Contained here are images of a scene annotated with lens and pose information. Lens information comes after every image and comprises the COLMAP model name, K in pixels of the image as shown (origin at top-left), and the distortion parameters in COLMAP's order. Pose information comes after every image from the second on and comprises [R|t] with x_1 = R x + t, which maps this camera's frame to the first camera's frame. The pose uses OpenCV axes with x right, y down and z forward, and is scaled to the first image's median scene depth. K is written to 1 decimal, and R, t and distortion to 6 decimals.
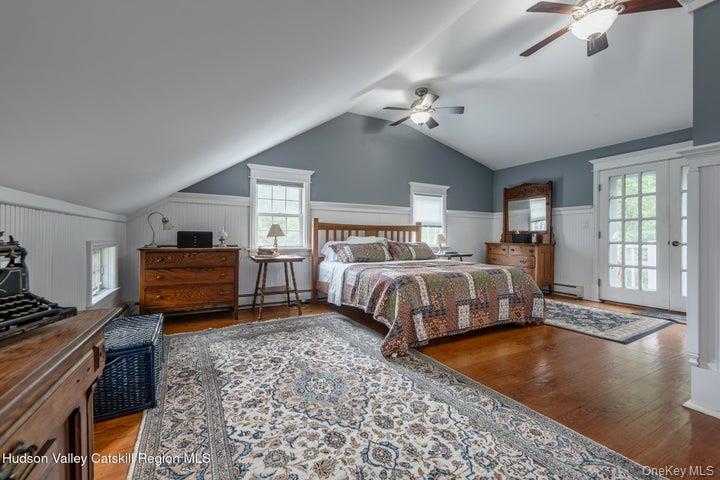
lens RADIAL K [[292.2, 0, 349.3], [0, 292.2, 238.2], [0, 0, 1]] dist [0.001514, 0.000028]
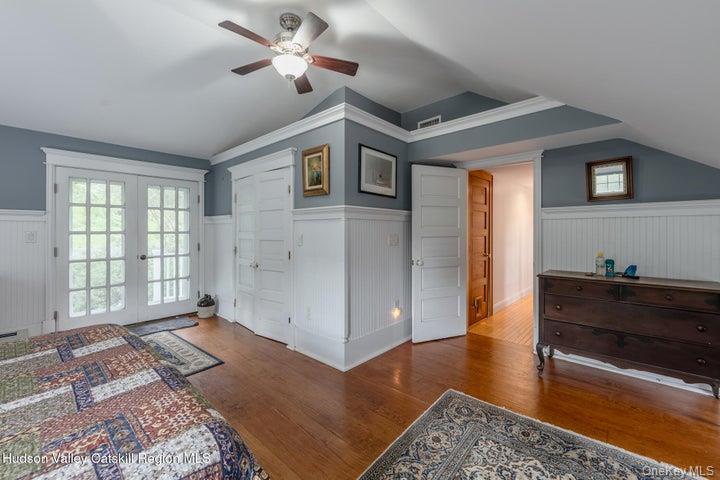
lens RADIAL K [[294.4, 0, 360.5], [0, 294.4, 228.2], [0, 0, 1]] dist [0.001266, -0.002675]
pose [[-0.368773, 0.001950, 0.929517, -0.126675], [0.001130, 0.999998, -0.001650, -0.070624], [-0.929519, 0.000442, -0.368775, 0.565202]]
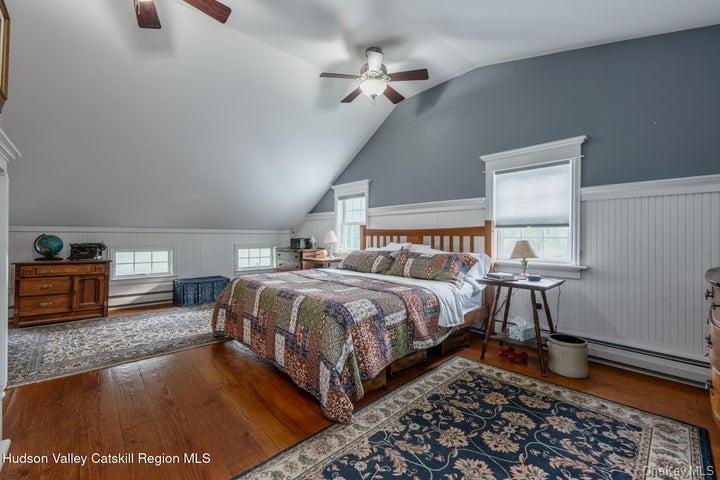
lens RADIAL K [[292.2, 0, 349.3], [0, 292.2, 238.2], [0, 0, 1]] dist [0.001514, 0.000028]
pose [[0.270121, -0.000974, -0.962826, 0.850053], [-0.006006, 0.999978, -0.002697, -0.017510], [0.962808, 0.006511, 0.270109, 0.653387]]
